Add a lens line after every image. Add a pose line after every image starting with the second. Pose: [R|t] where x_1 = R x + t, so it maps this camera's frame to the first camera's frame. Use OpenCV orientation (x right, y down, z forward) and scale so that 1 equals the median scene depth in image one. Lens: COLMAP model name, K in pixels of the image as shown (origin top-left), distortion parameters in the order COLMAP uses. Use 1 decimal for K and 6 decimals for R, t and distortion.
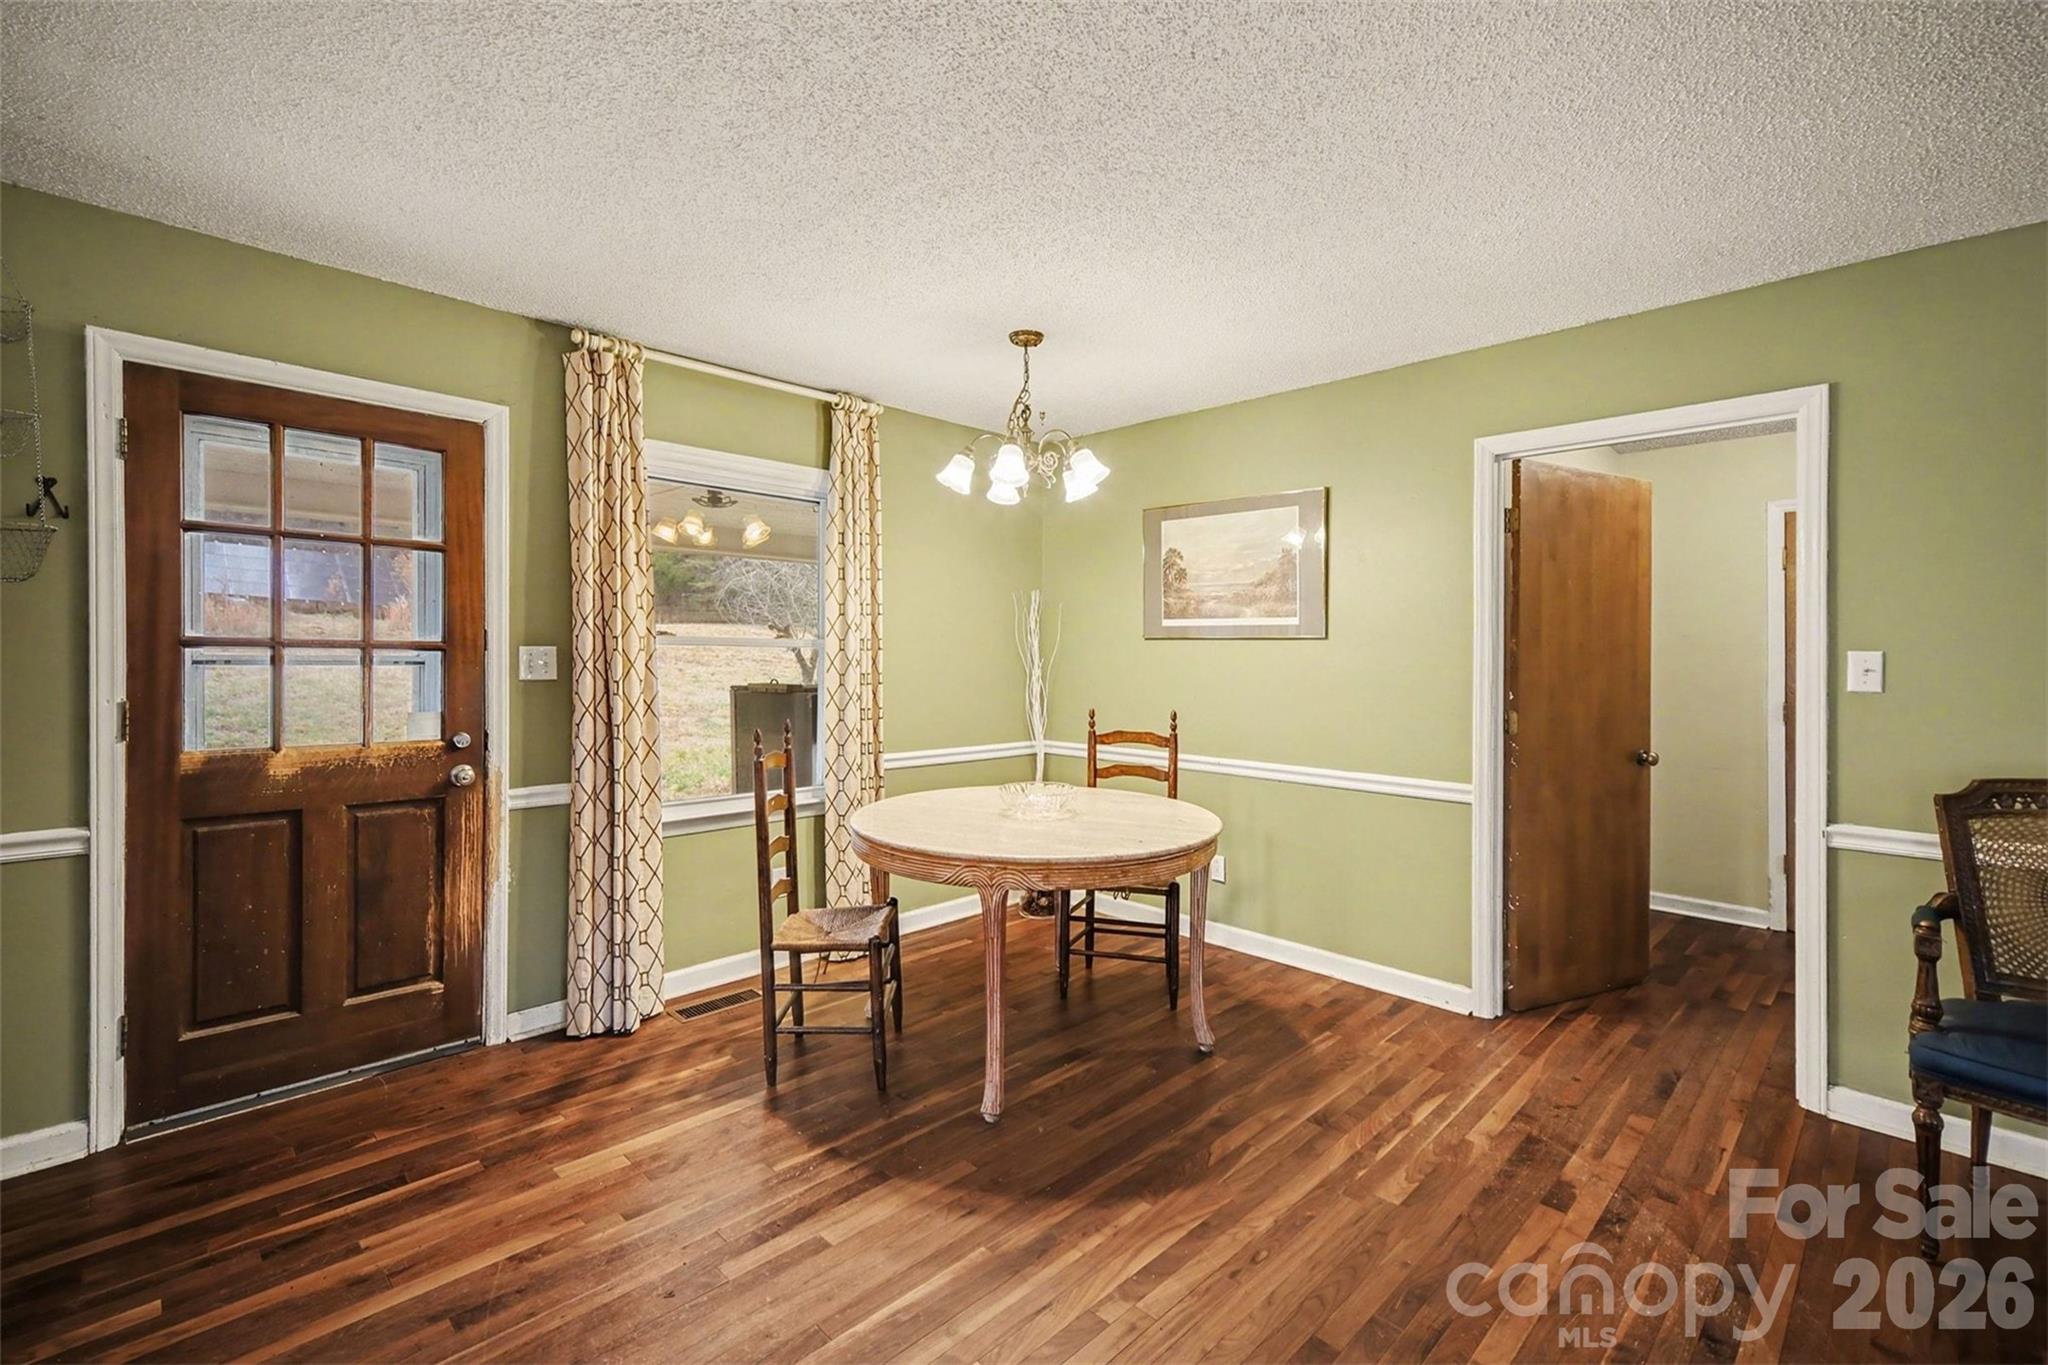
lens RADIAL K [[894.8, 0, 1033.6], [0, 894.8, 672.1], [0, 0, 1]] dist [0.006433, -0.001785]
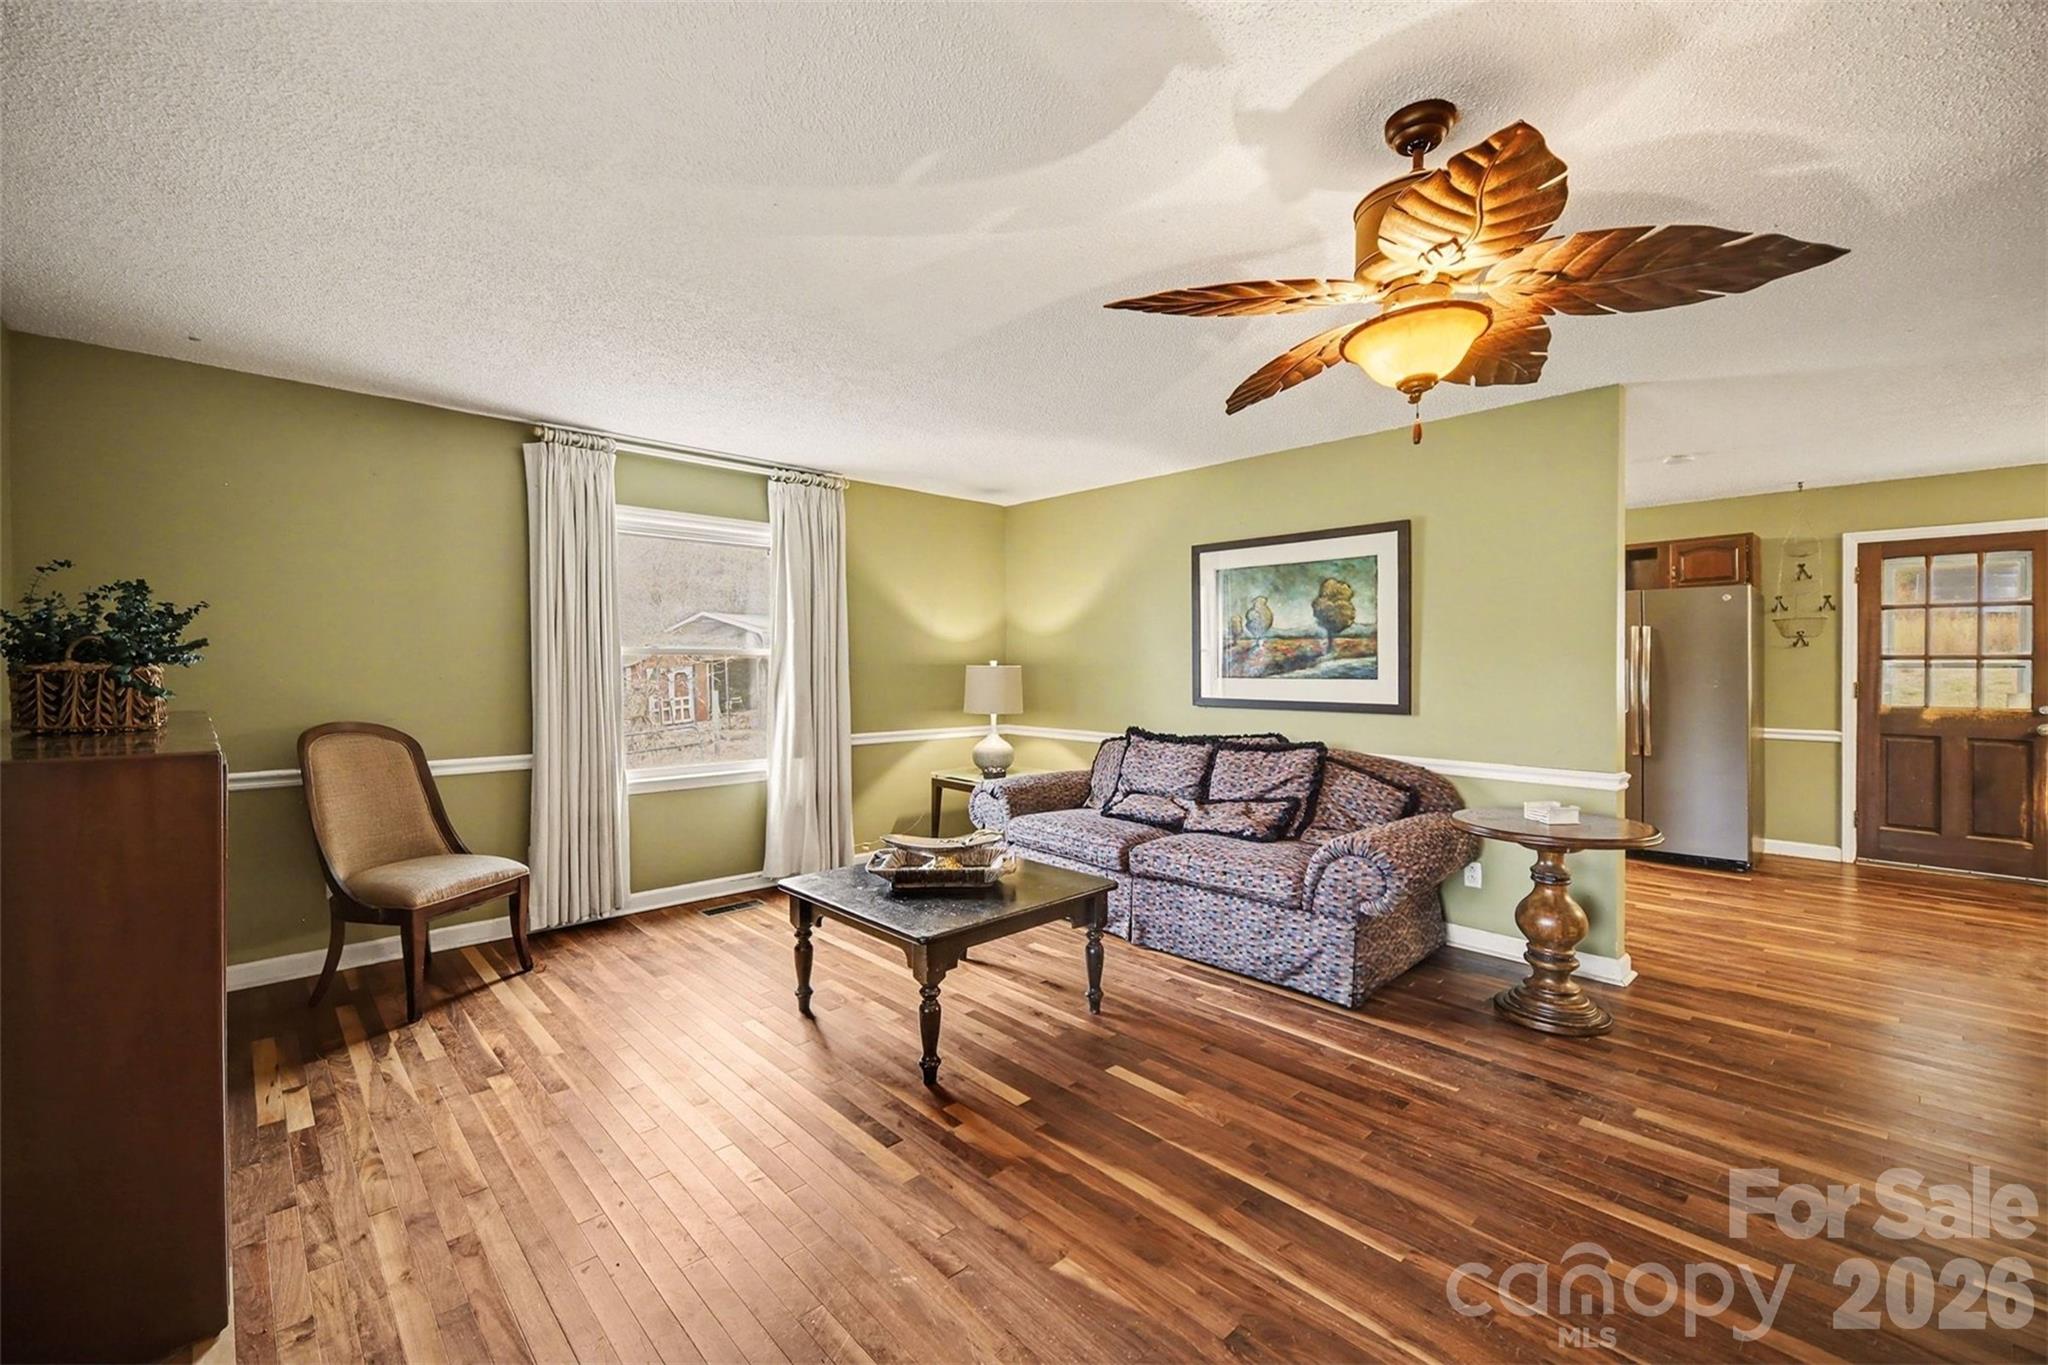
lens RADIAL K [[850.2, 0, 1035.2], [0, 850.2, 669.2], [0, 0, 1]] dist [-0.000168, 0.004969]
pose [[-0.050262, -0.003851, -0.998729, 1.156309], [-0.012661, 0.999915, -0.003218, 0.026760], [0.998656, 0.012483, -0.050307, -0.906943]]
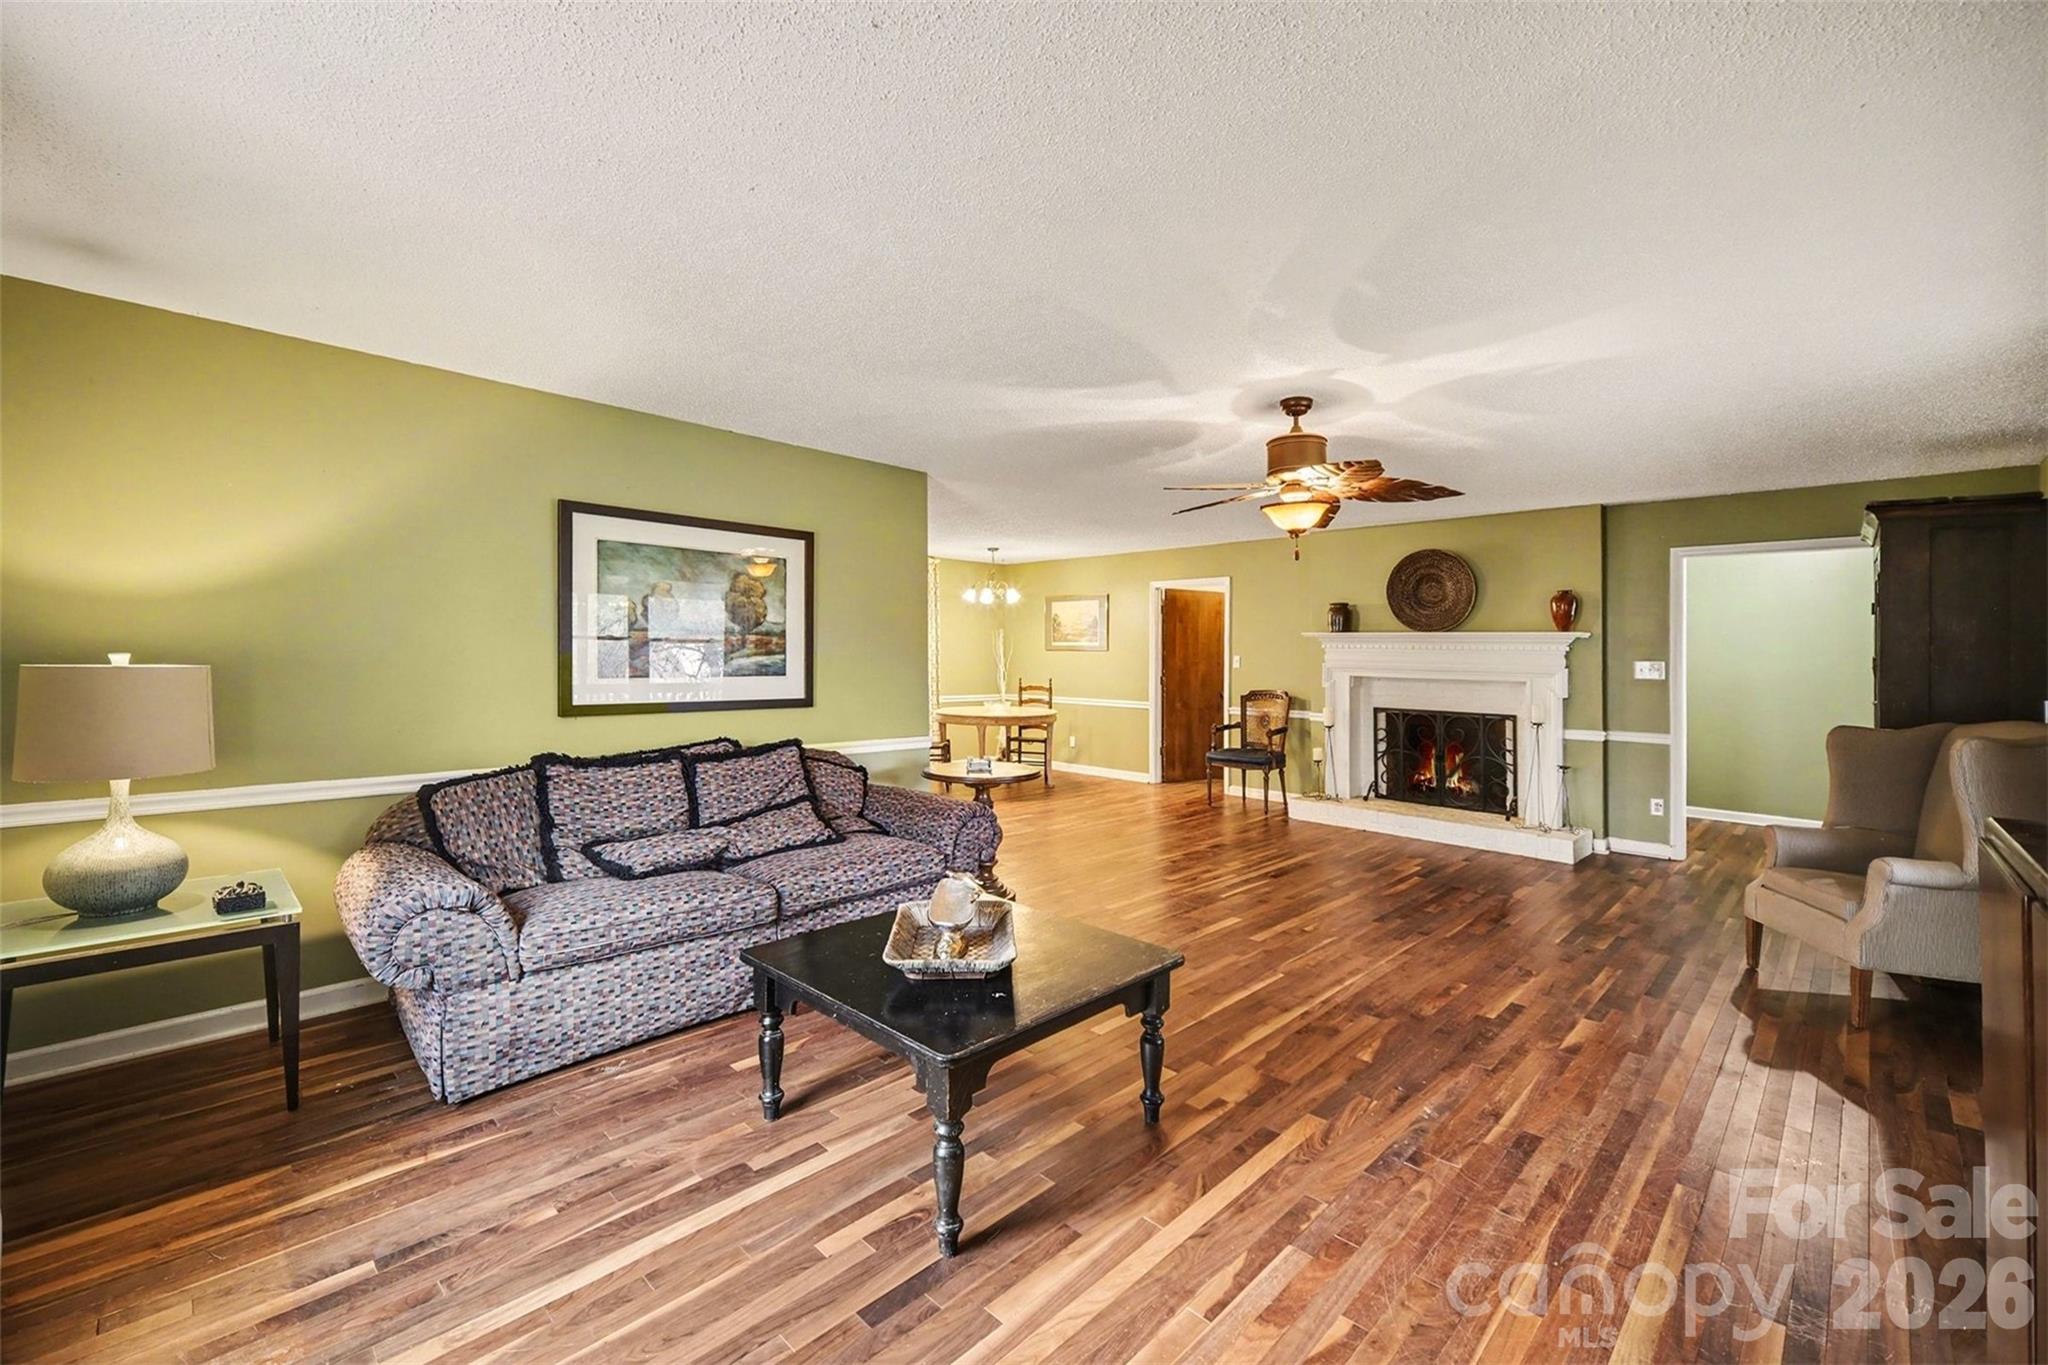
lens RADIAL K [[850.2, 0, 1015.7], [0, 850.2, 639.4], [0, 0, 1]] dist [-0.000168, 0.004969]
pose [[0.999939, -0.002028, -0.010823, 0.103131], [0.001647, 0.999383, -0.035079, 0.020838], [0.010888, 0.035059, 0.999326, -1.940215]]
